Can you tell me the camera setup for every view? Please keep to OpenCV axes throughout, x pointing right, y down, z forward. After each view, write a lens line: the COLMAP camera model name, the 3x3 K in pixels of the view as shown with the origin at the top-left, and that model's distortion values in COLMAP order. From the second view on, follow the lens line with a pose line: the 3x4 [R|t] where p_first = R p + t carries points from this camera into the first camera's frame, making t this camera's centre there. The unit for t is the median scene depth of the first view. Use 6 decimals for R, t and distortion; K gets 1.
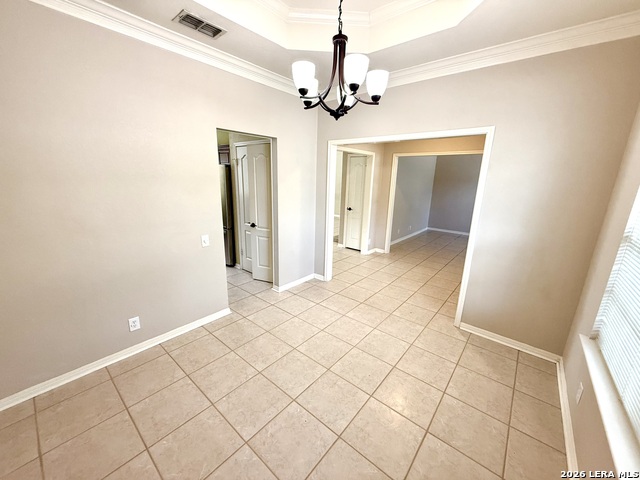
lens RADIAL K [[255.2, 0, 319.1], [0, 255.2, 239.6], [0, 0, 1]] dist [0.000323, -0.000247]
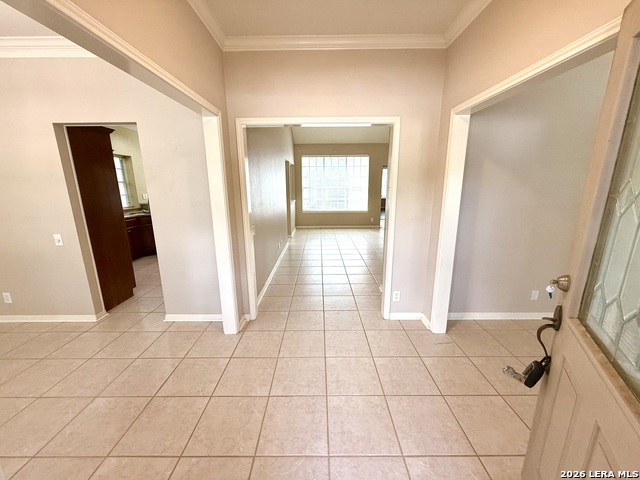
lens RADIAL K [[255.2, 0, 319.1], [0, 255.2, 239.6], [0, 0, 1]] dist [0.000323, -0.000247]
pose [[0.645602, 0.145120, -0.749759, 0.822737], [-0.163347, 0.985298, 0.050055, -0.183505], [0.746000, 0.090156, 0.659815, 0.951001]]
